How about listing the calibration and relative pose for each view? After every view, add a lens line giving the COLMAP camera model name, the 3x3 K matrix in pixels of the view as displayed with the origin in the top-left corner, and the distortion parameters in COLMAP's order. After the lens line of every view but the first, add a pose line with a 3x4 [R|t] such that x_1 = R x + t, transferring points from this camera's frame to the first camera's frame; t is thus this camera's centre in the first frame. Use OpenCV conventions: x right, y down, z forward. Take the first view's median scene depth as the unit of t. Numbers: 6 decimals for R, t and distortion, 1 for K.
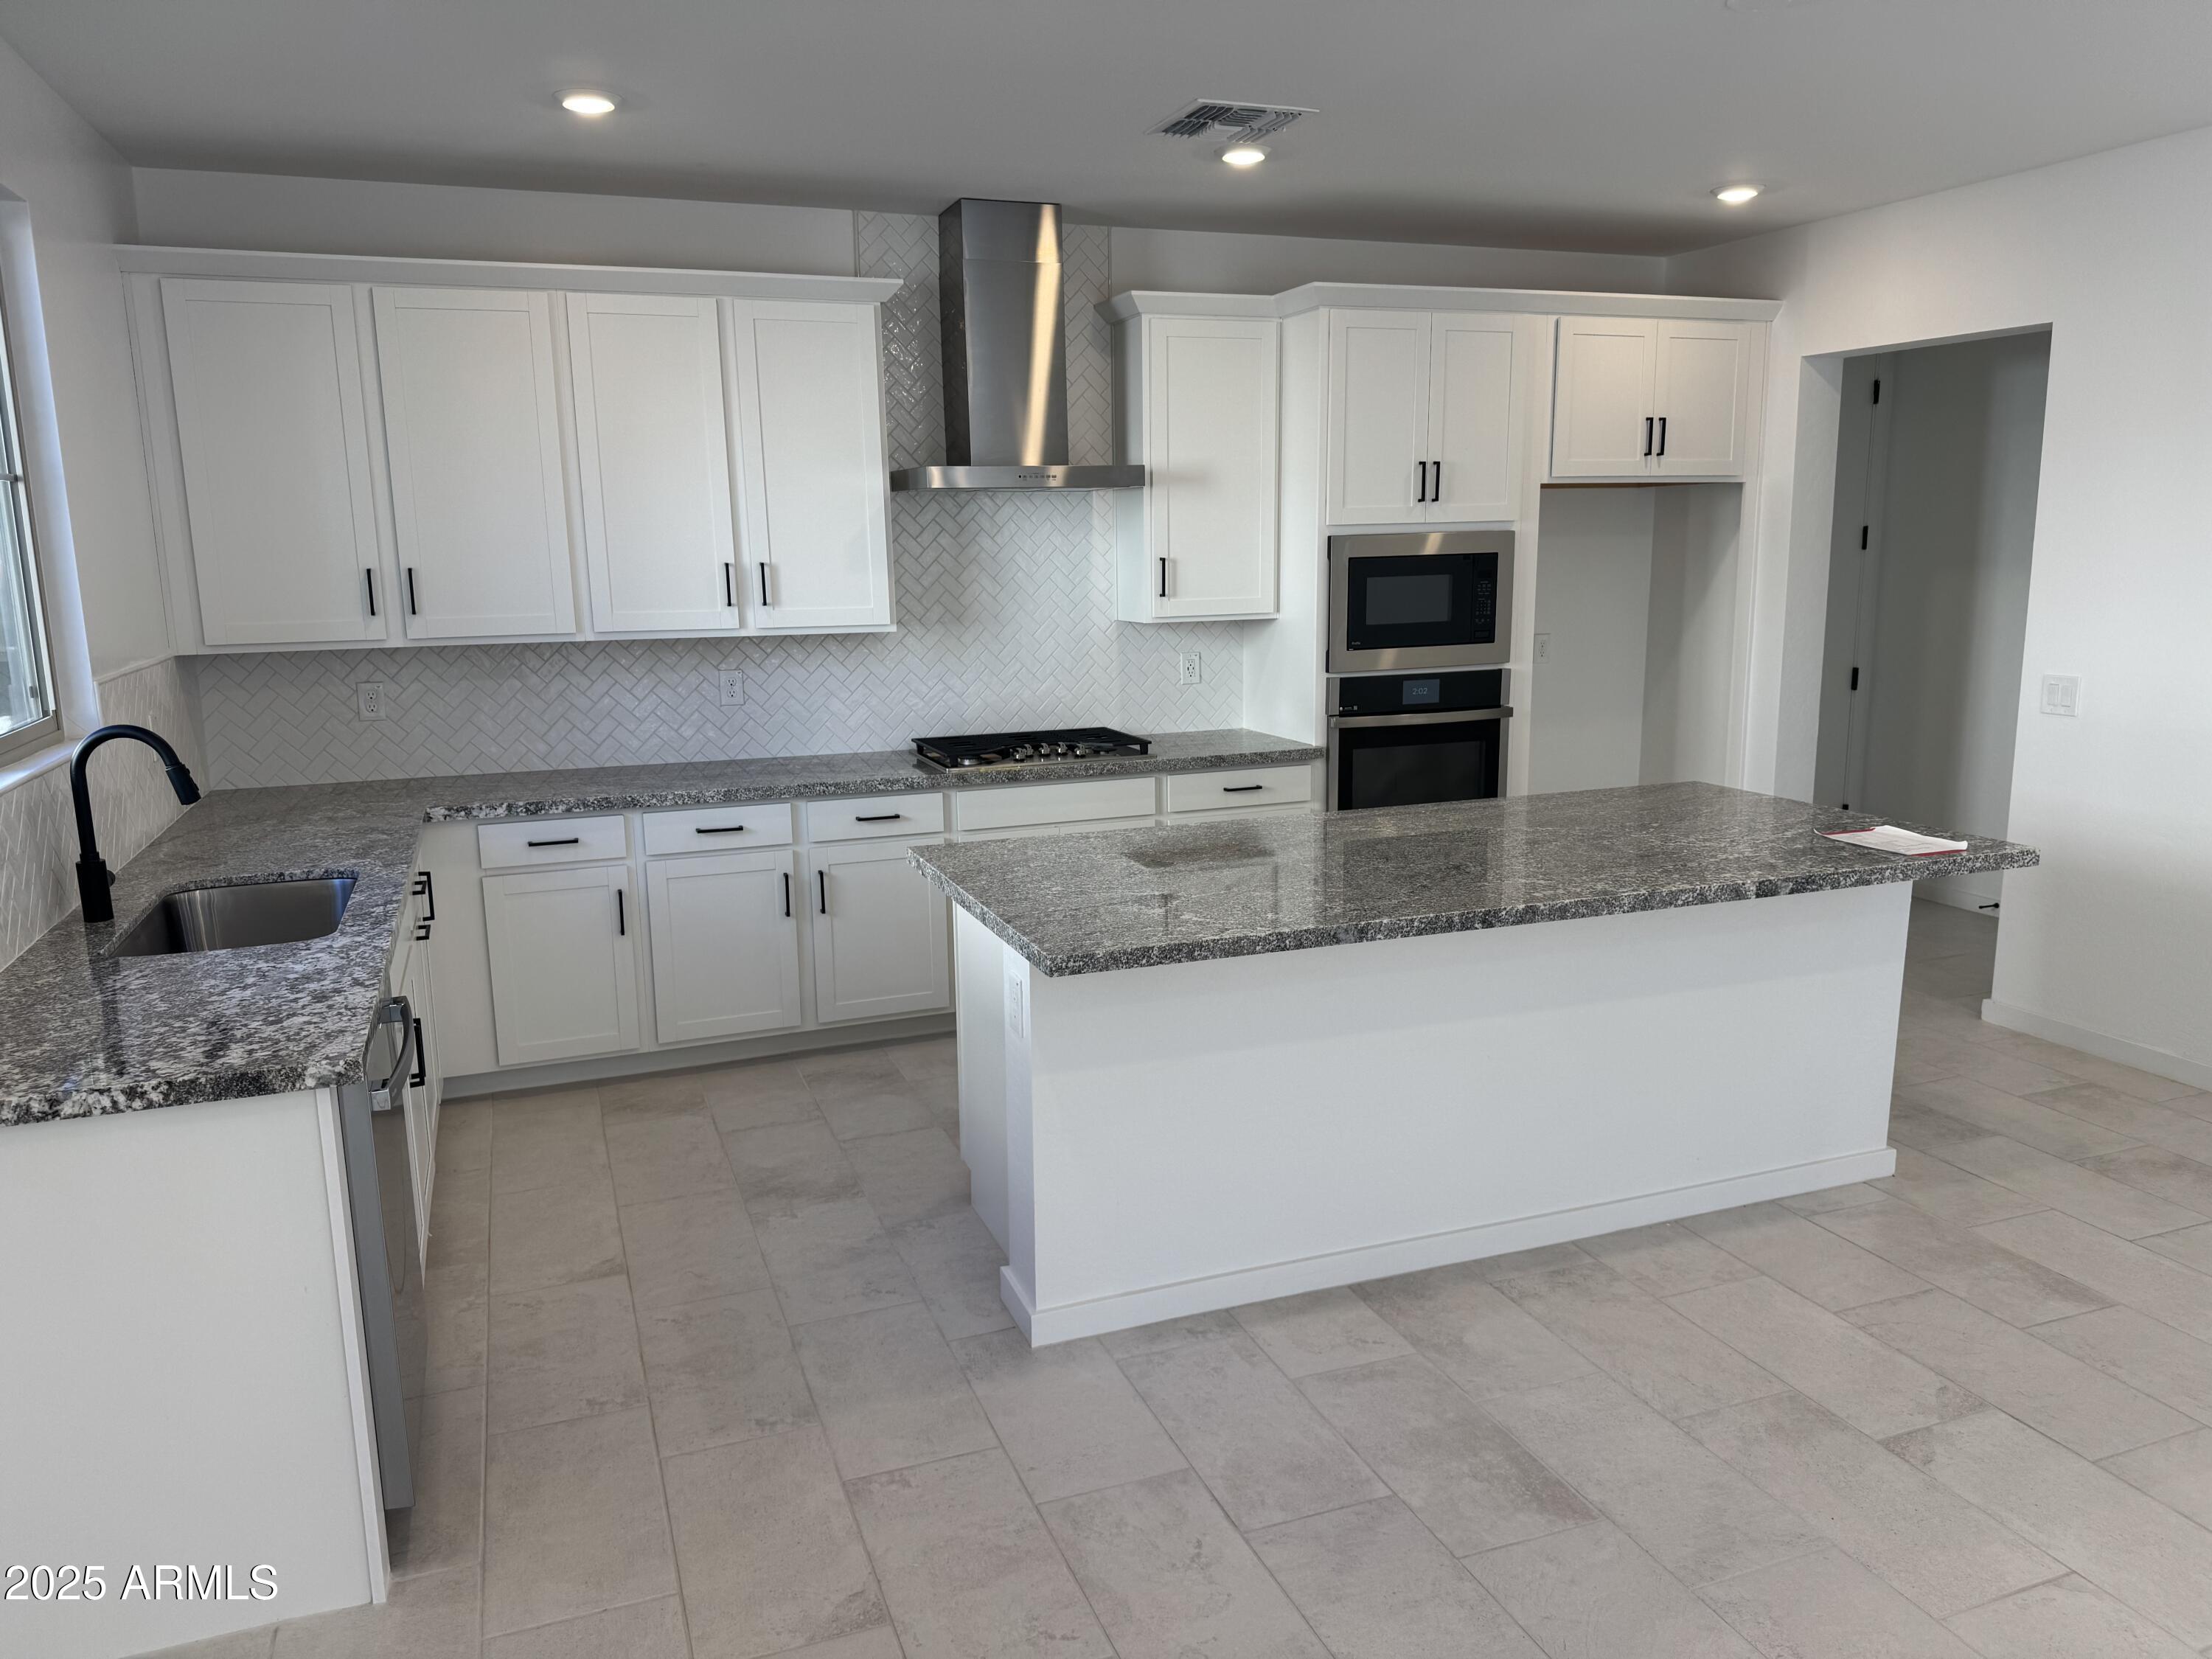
lens RADIAL K [[1524.0, 0, 1106.0], [0, 1524.0, 829.5], [0, 0, 1]] dist [0.119893, -0.176245]
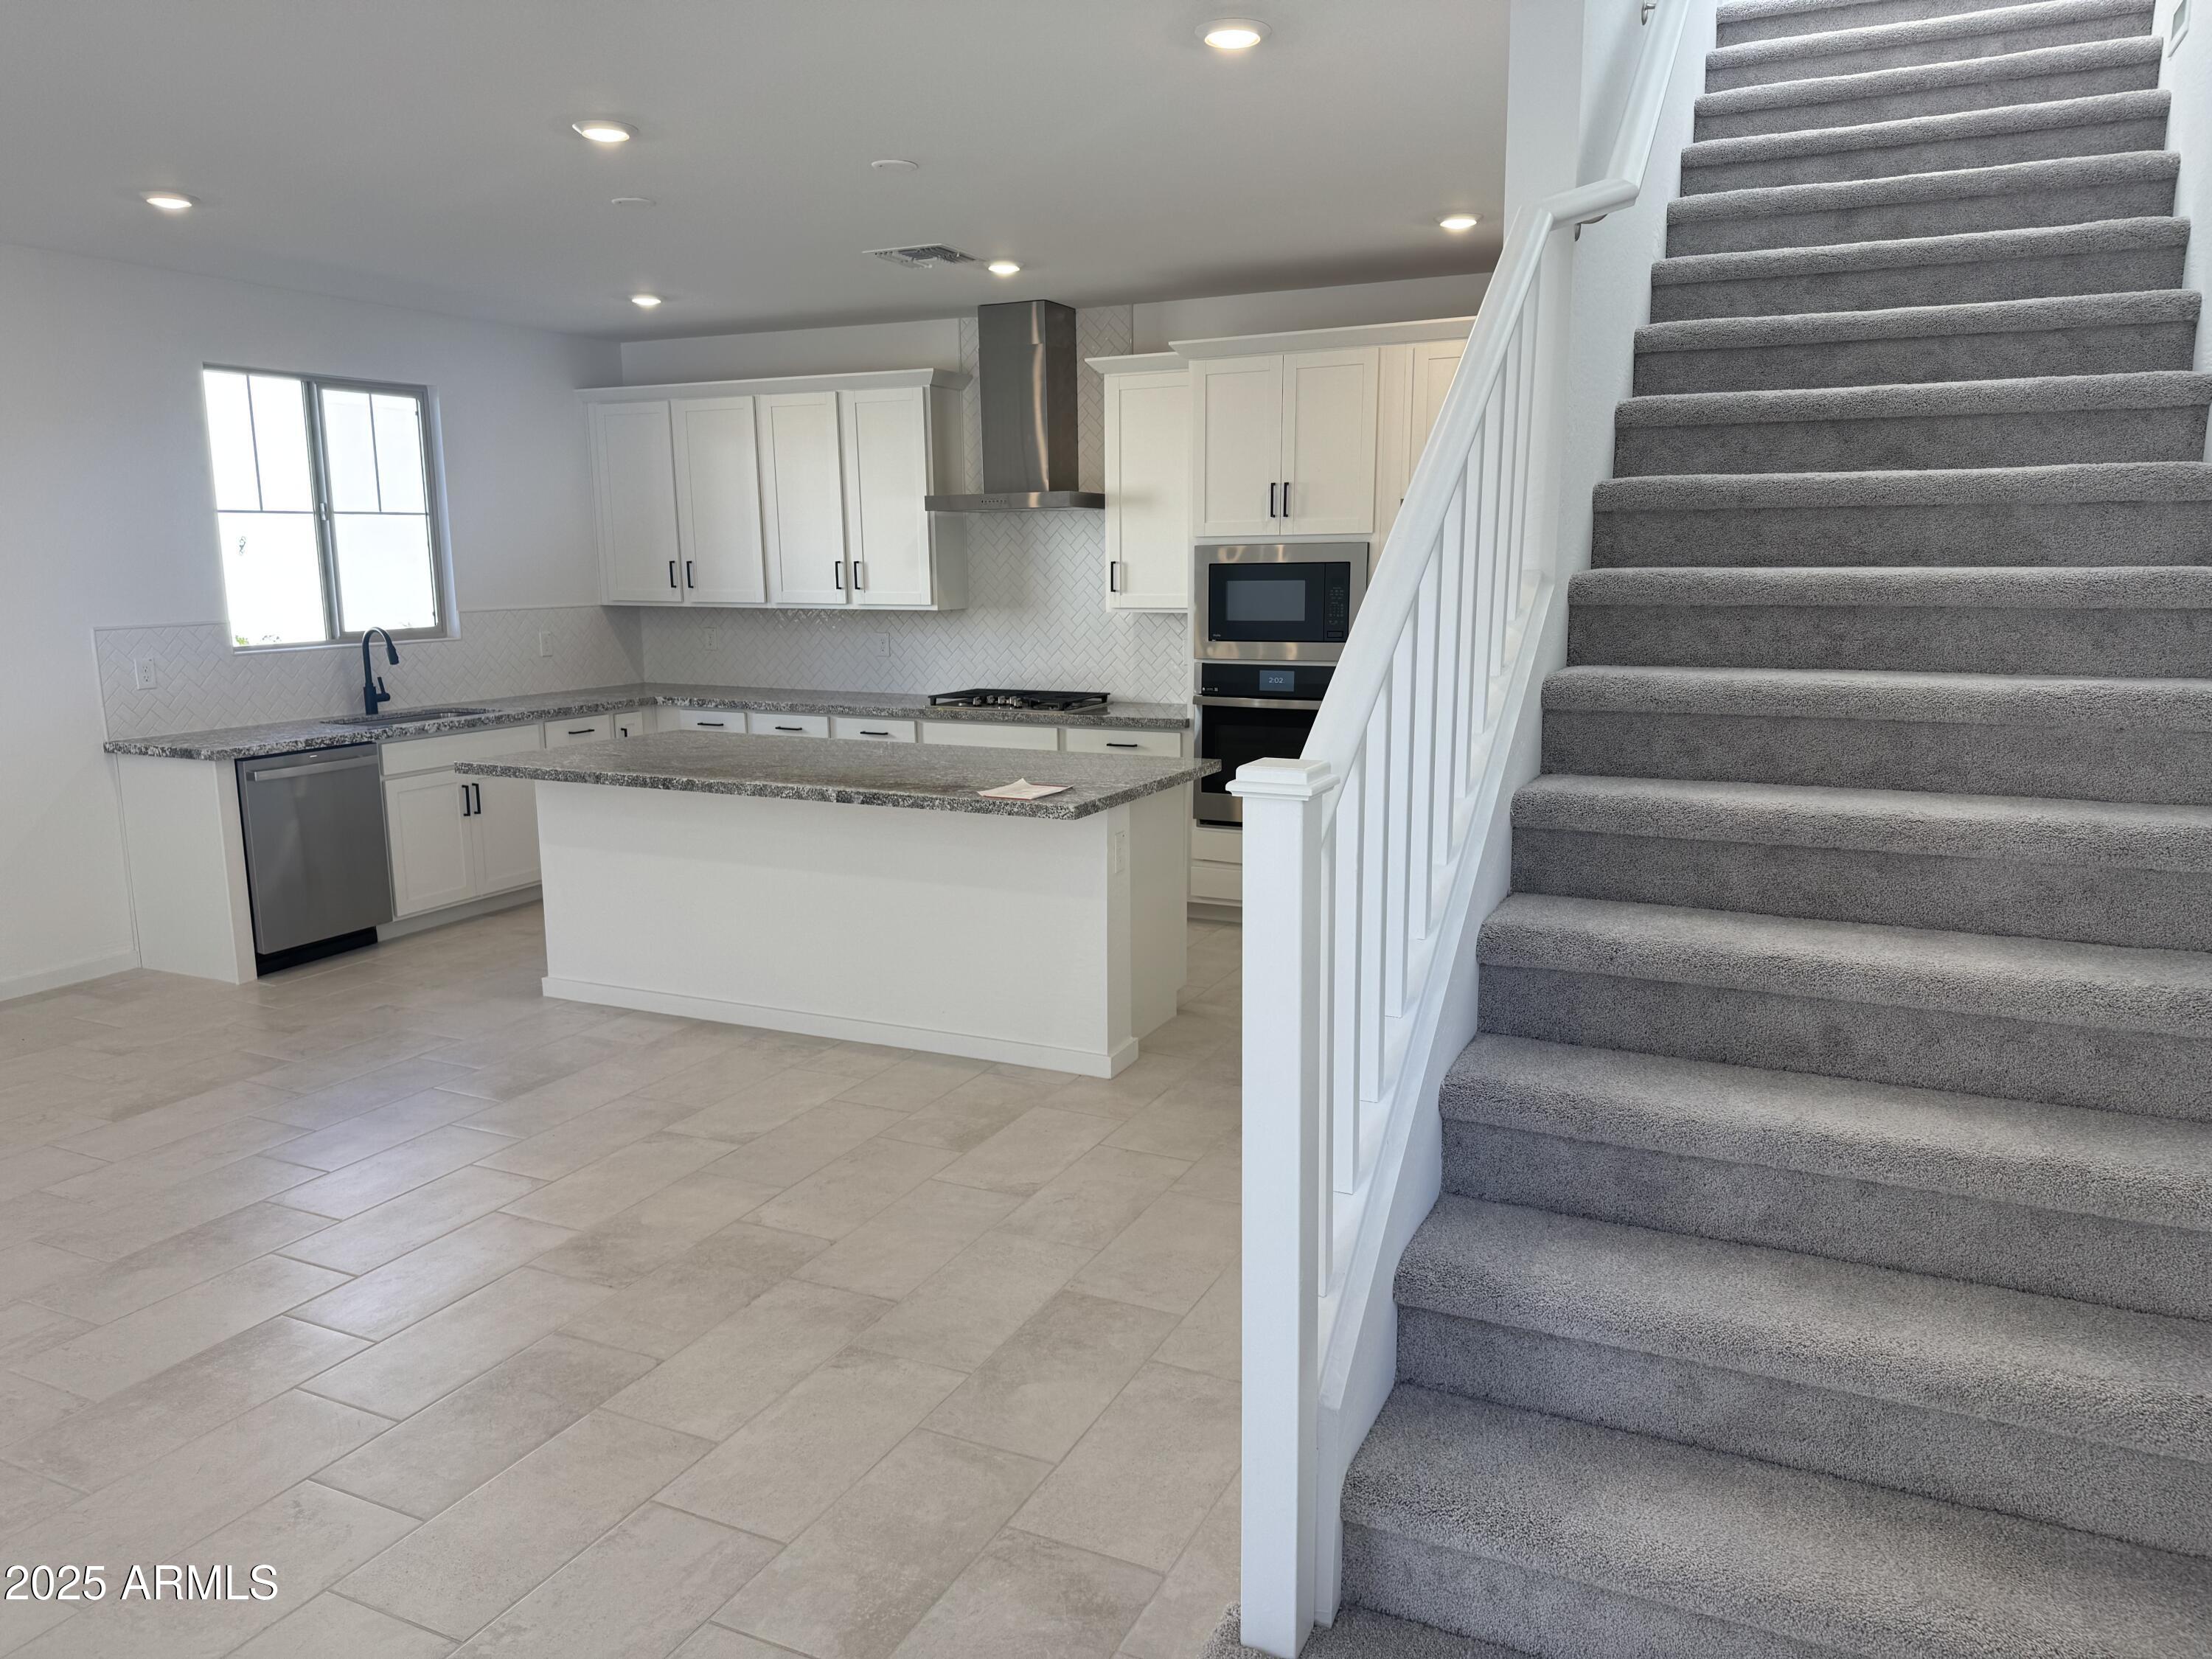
lens RADIAL K [[1524.0, 0, 1106.0], [0, 1524.0, 829.5], [0, 0, 1]] dist [0.119893, -0.176245]
pose [[0.691817, 0.136348, -0.709083, 1.004305], [-0.137161, 0.988945, 0.056341, -0.028287], [0.708926, 0.058281, 0.702871, 0.113910]]
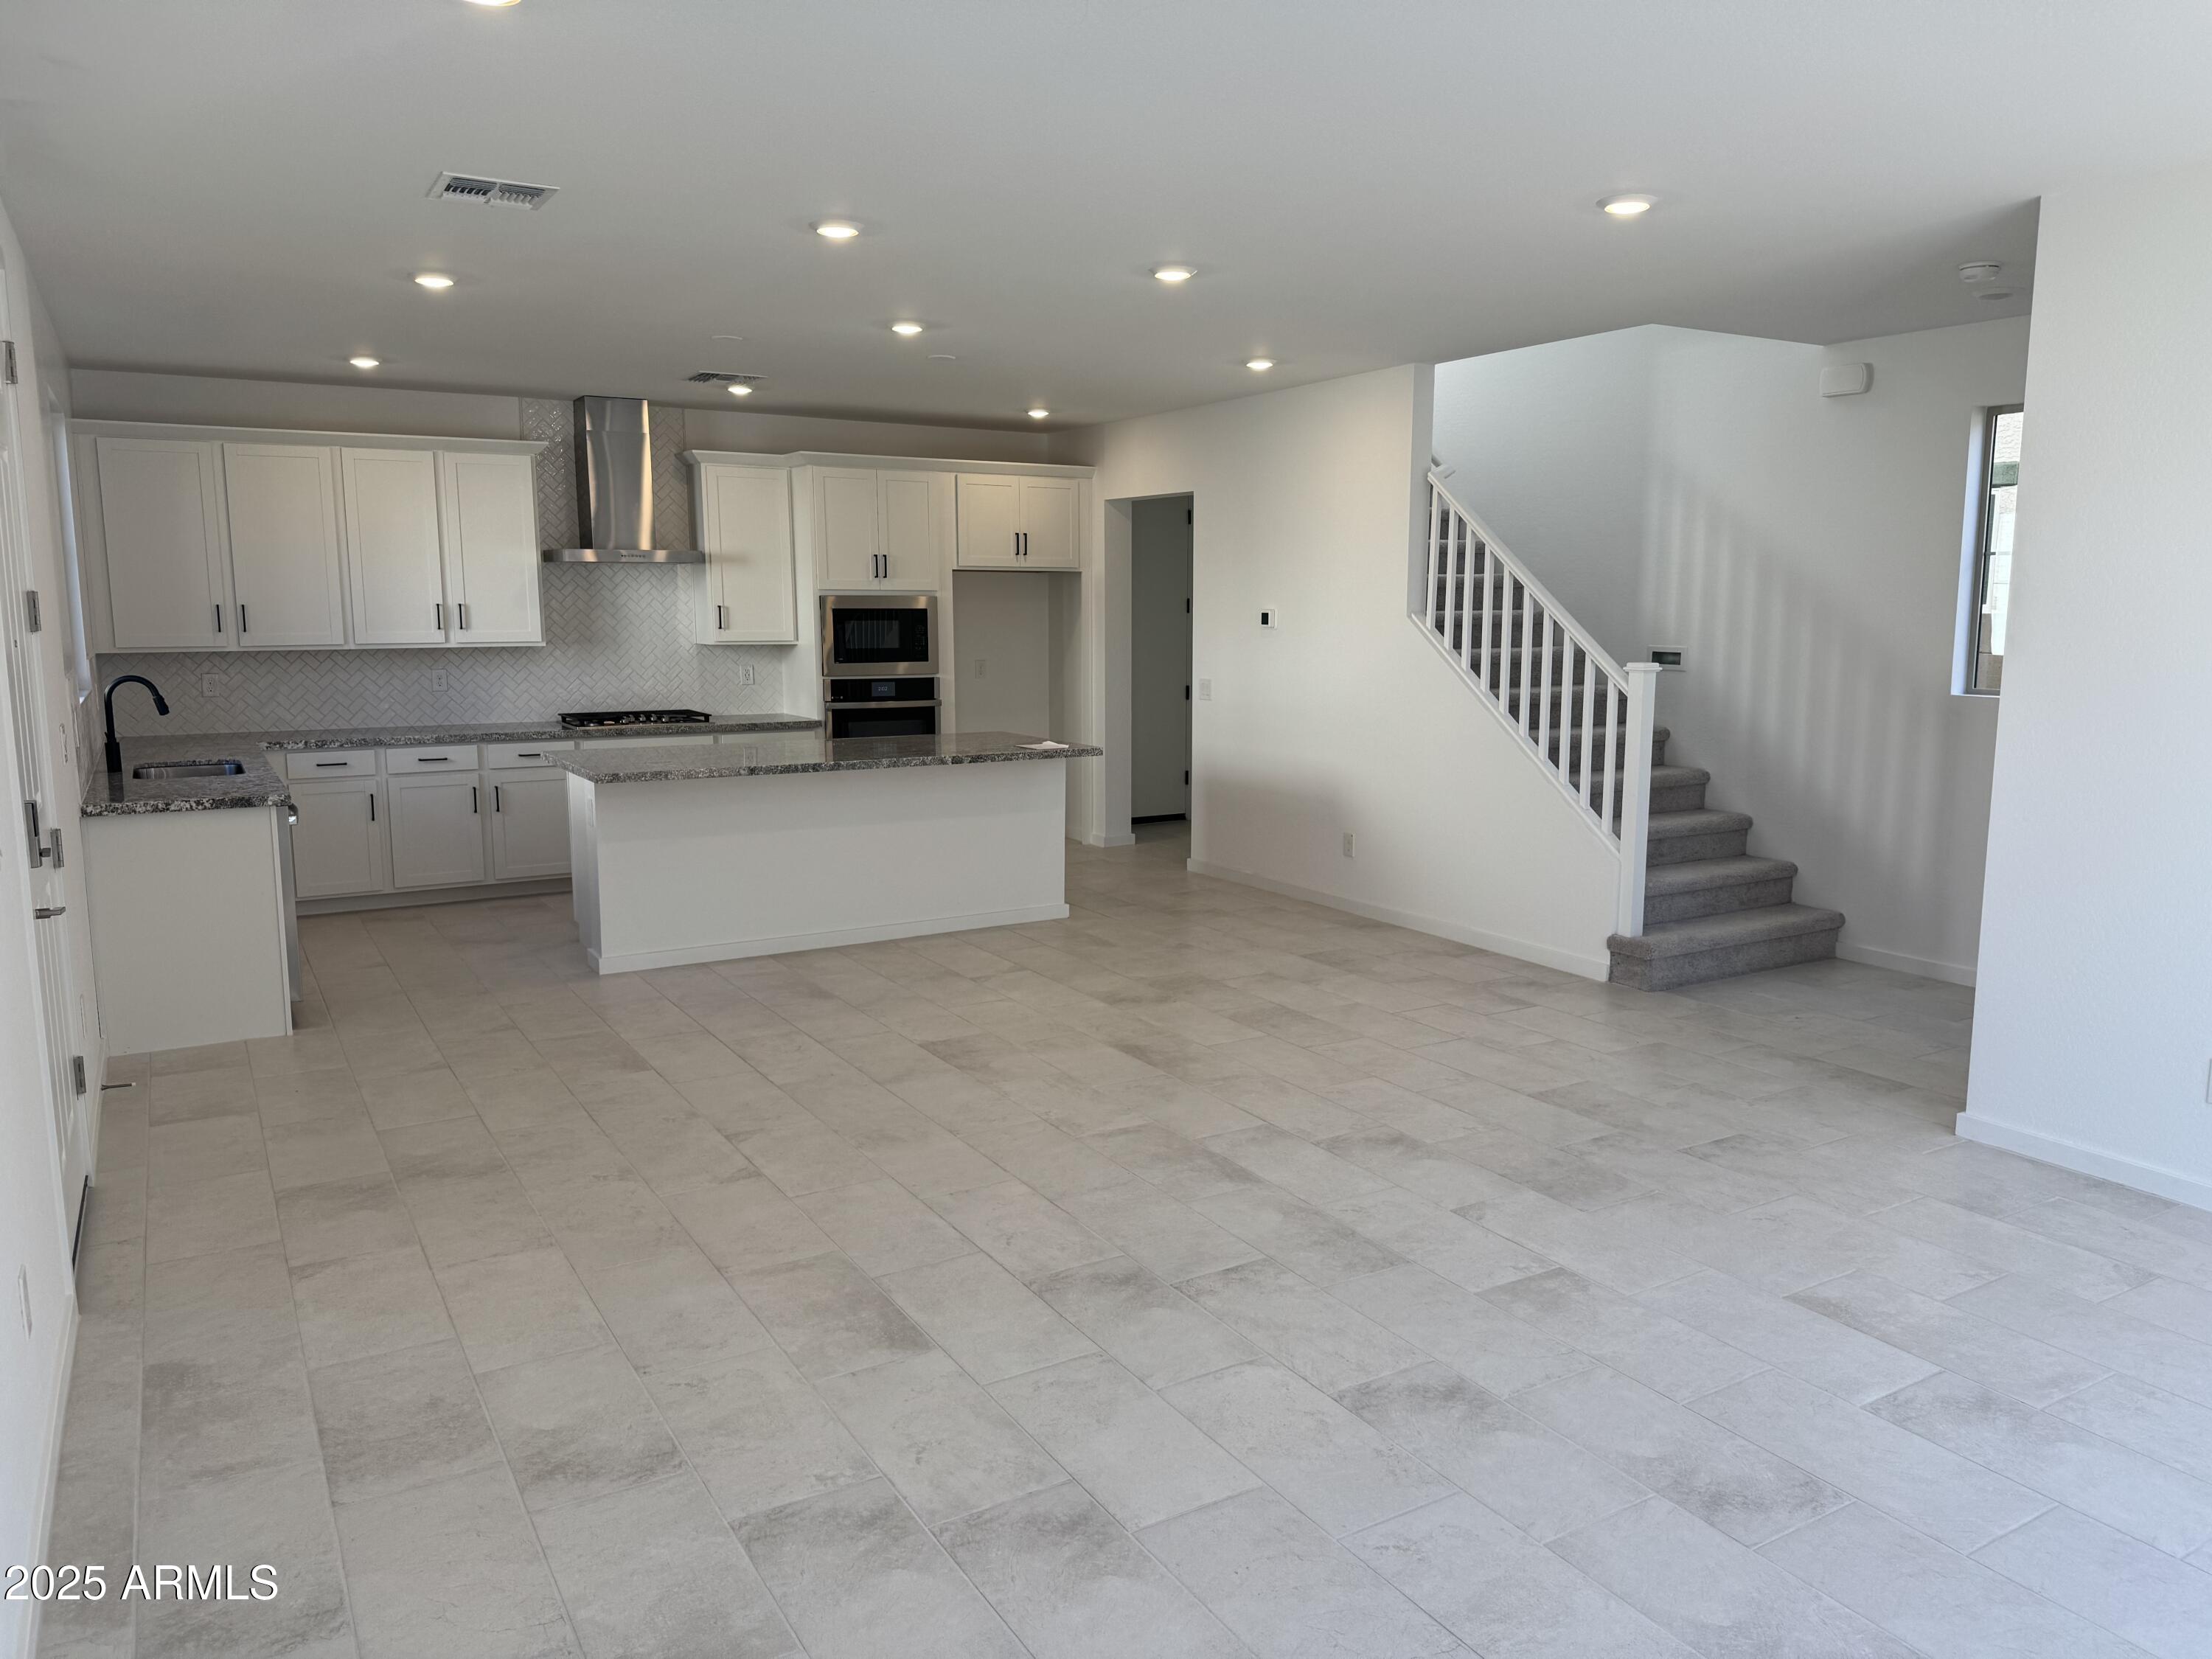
lens RADIAL K [[1524.0, 0, 1106.0], [0, 1524.0, 829.5], [0, 0, 1]] dist [0.119893, -0.176245]
pose [[0.984221, -0.010240, 0.176649, 0.158258], [0.016960, 0.999187, -0.036578, 0.137257], [-0.176131, 0.038997, 0.983594, -0.727596]]
